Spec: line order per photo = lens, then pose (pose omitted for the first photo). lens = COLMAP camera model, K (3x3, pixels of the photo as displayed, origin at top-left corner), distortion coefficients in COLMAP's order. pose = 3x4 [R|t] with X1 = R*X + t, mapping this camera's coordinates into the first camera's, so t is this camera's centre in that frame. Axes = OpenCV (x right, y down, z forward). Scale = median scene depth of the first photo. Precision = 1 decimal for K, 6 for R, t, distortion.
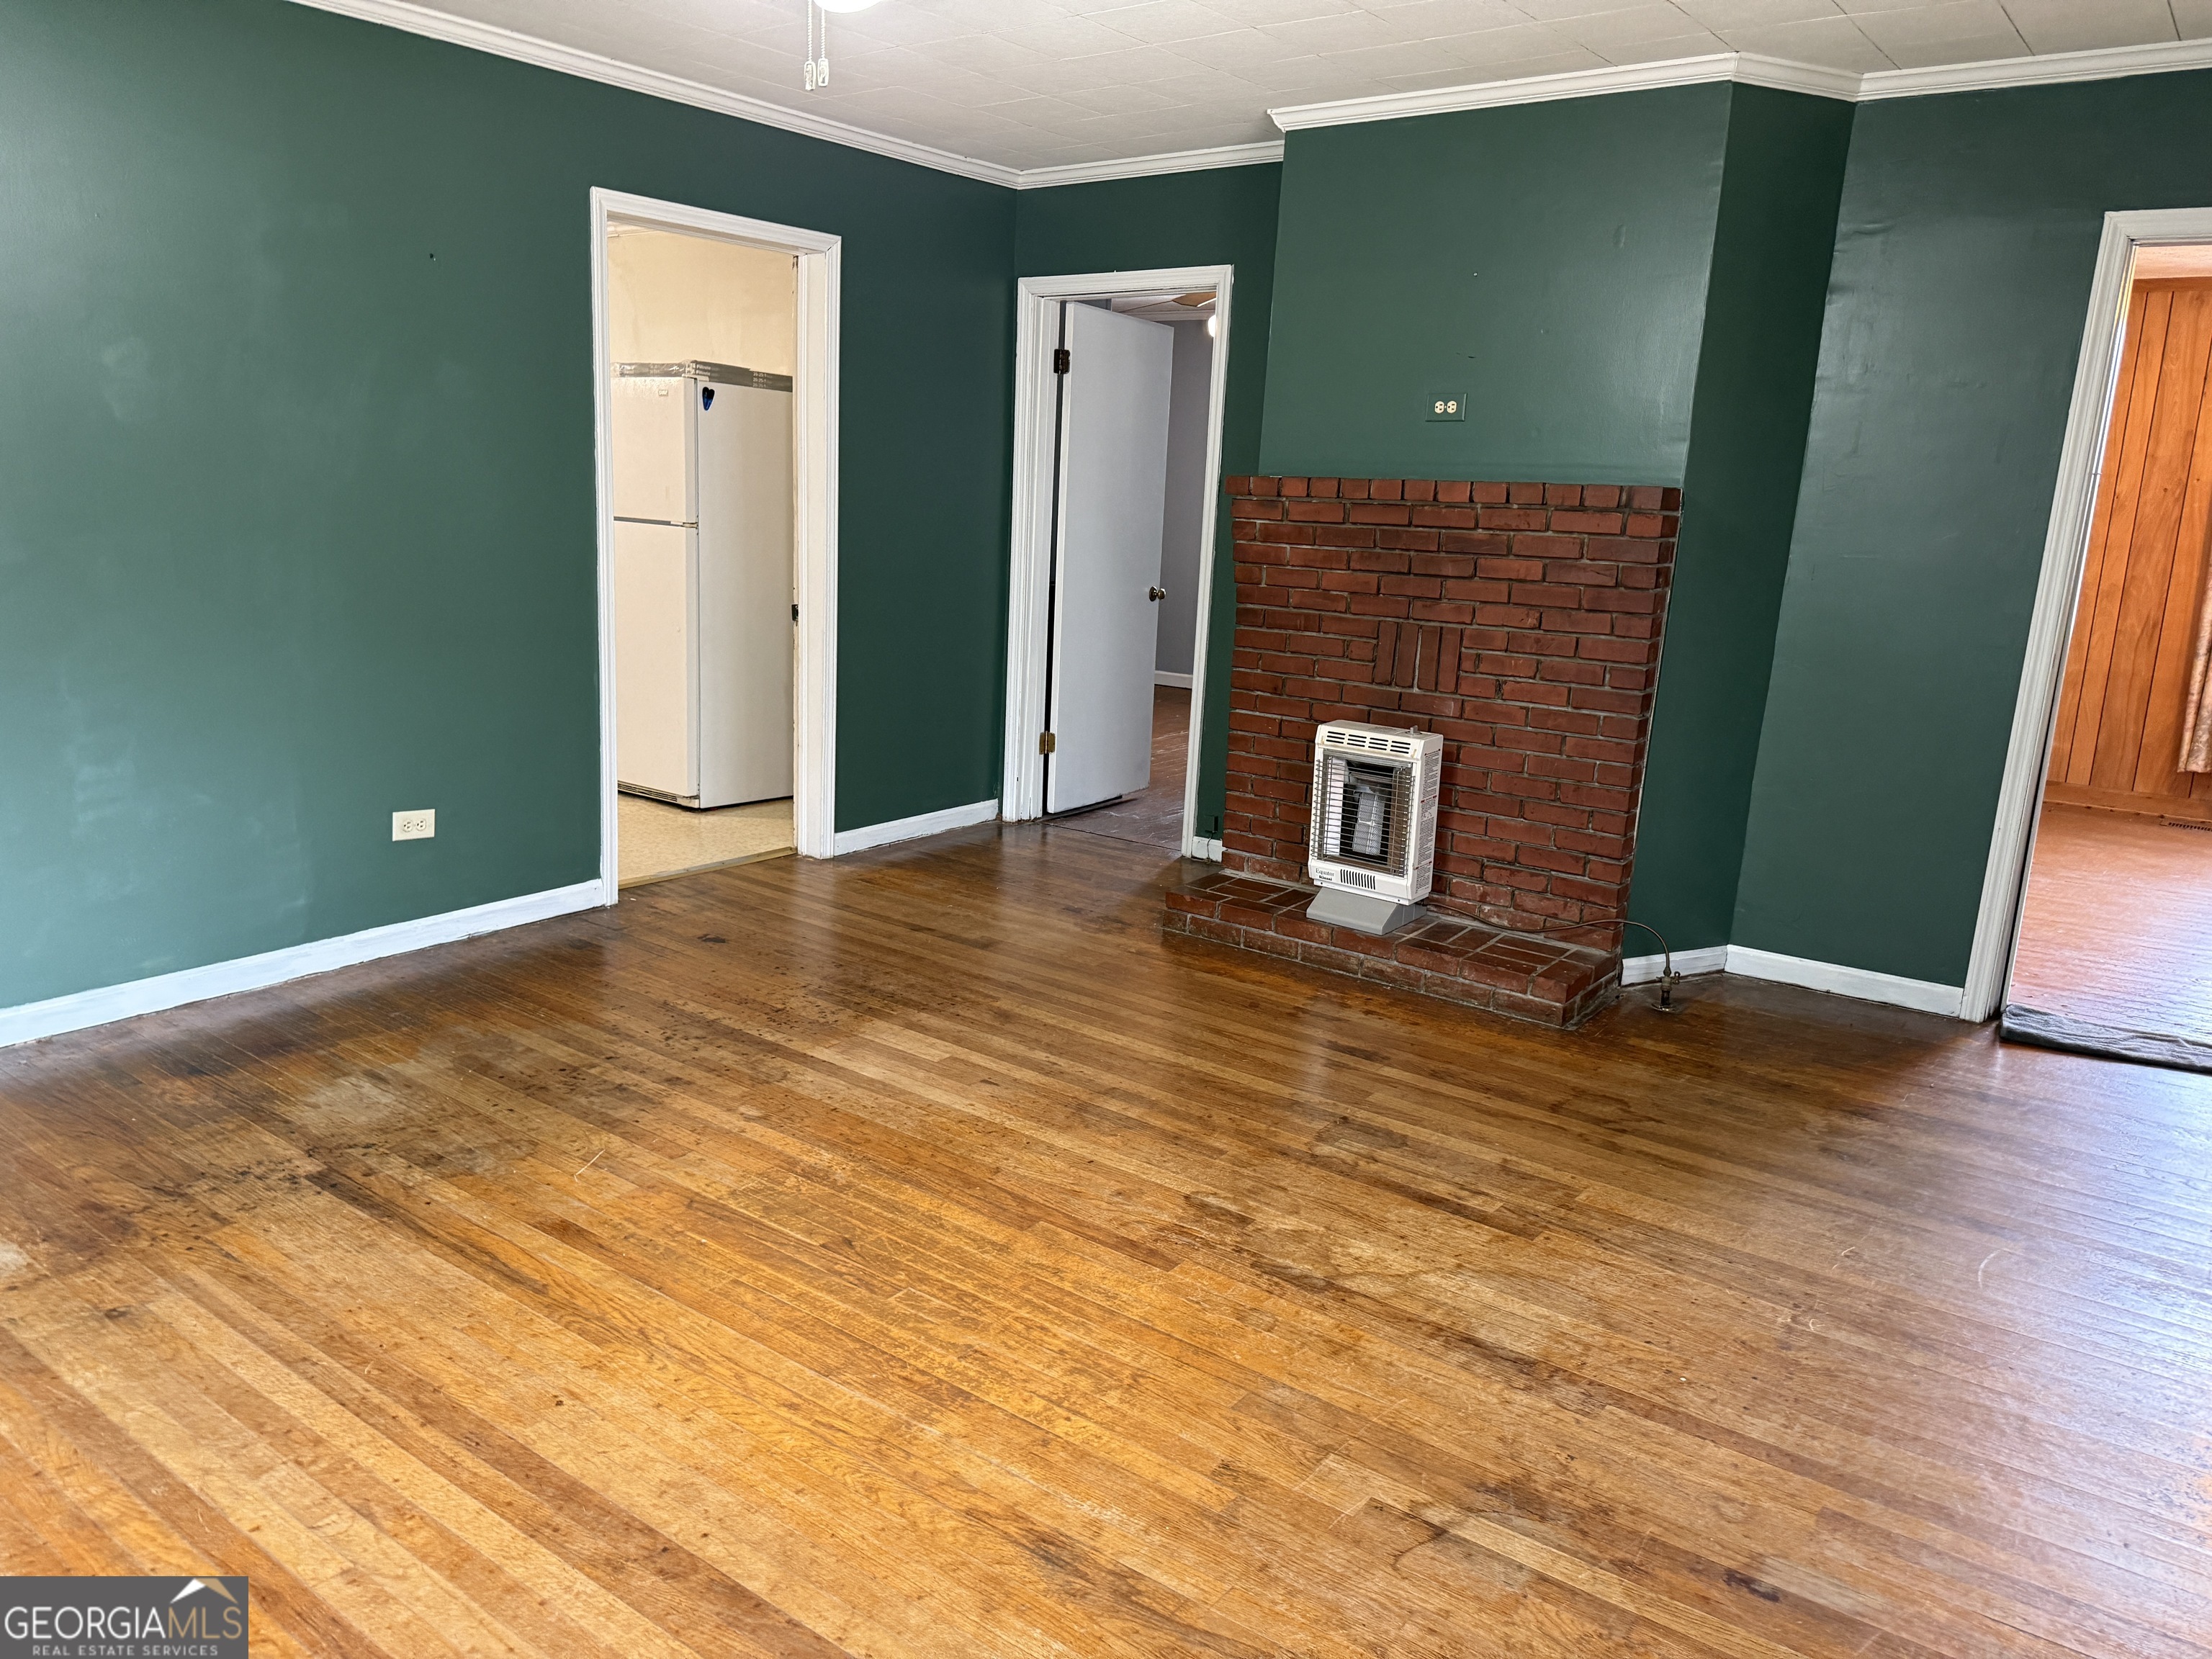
lens RADIAL K [[1542.0, 0, 1110.3], [0, 1542.0, 828.7], [0, 0, 1]] dist [0.154807, -0.244257]
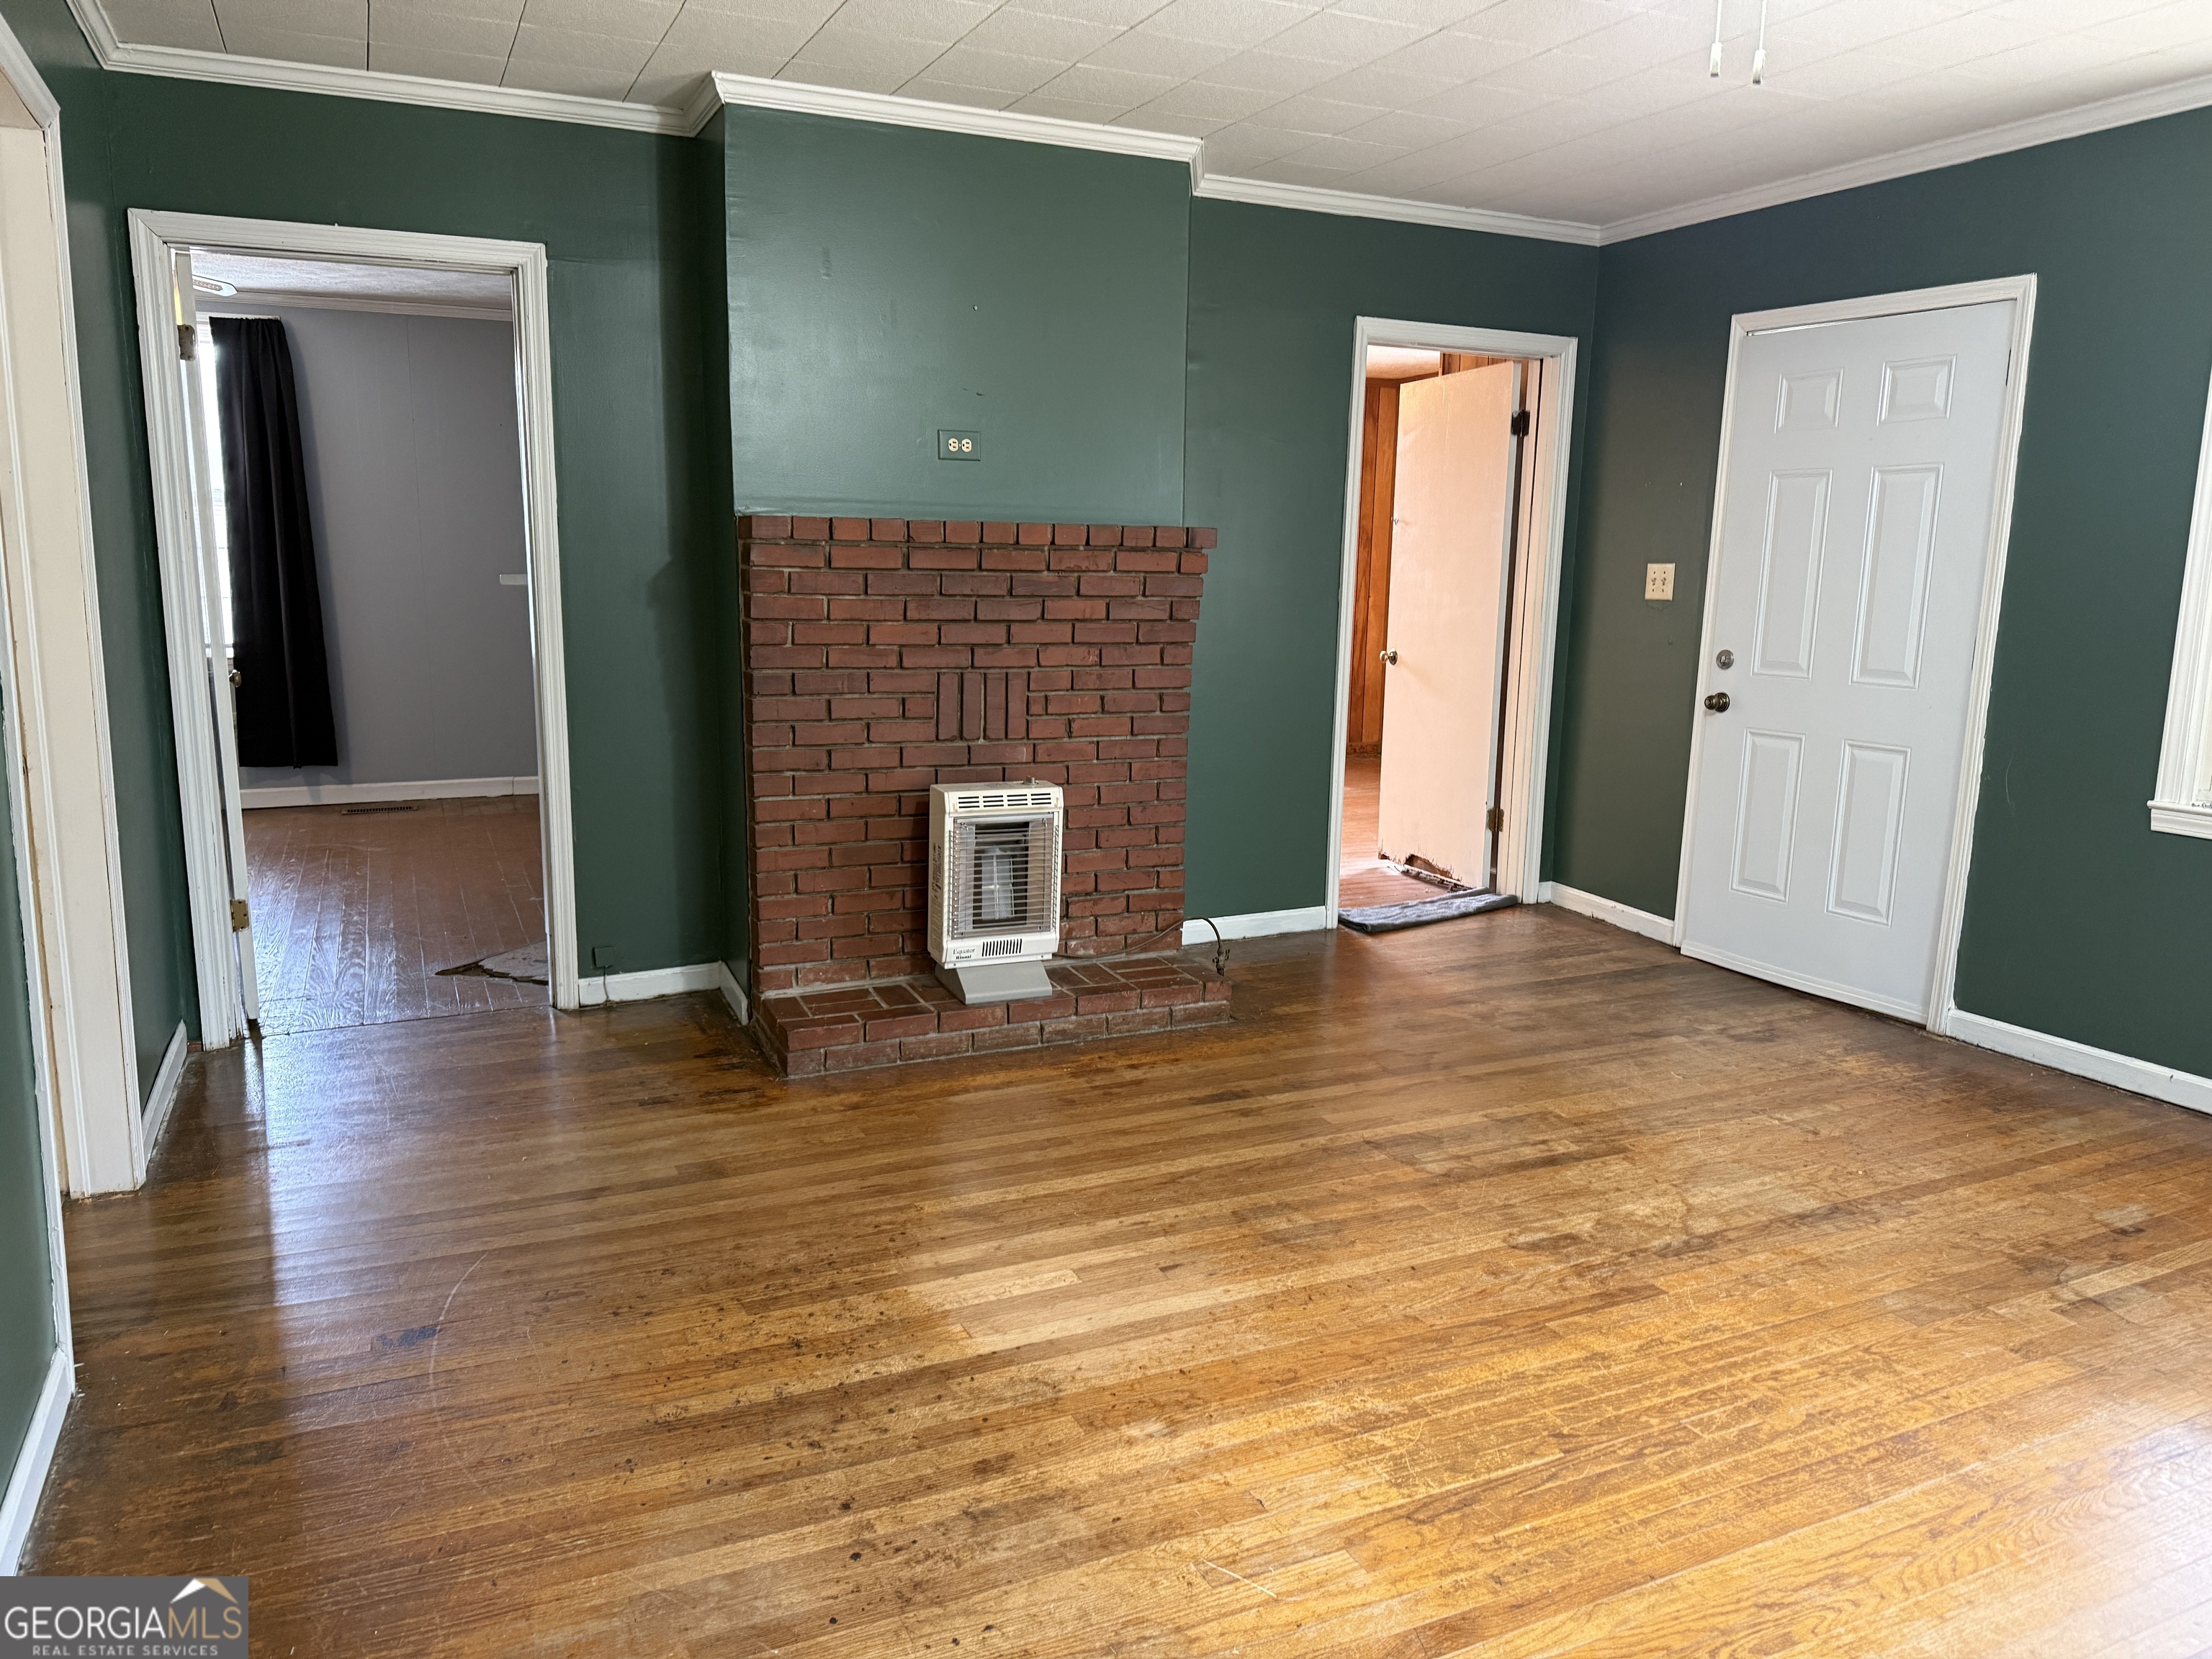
lens RADIAL K [[1548.9, 0, 1108.2], [0, 1548.9, 832.2], [0, 0, 1]] dist [0.125028, -0.189640]
pose [[0.467955, -0.186729, 0.863800, -0.671241], [0.197283, 0.974830, 0.103854, -0.132758], [-0.861451, 0.121814, 0.493015, 0.528478]]
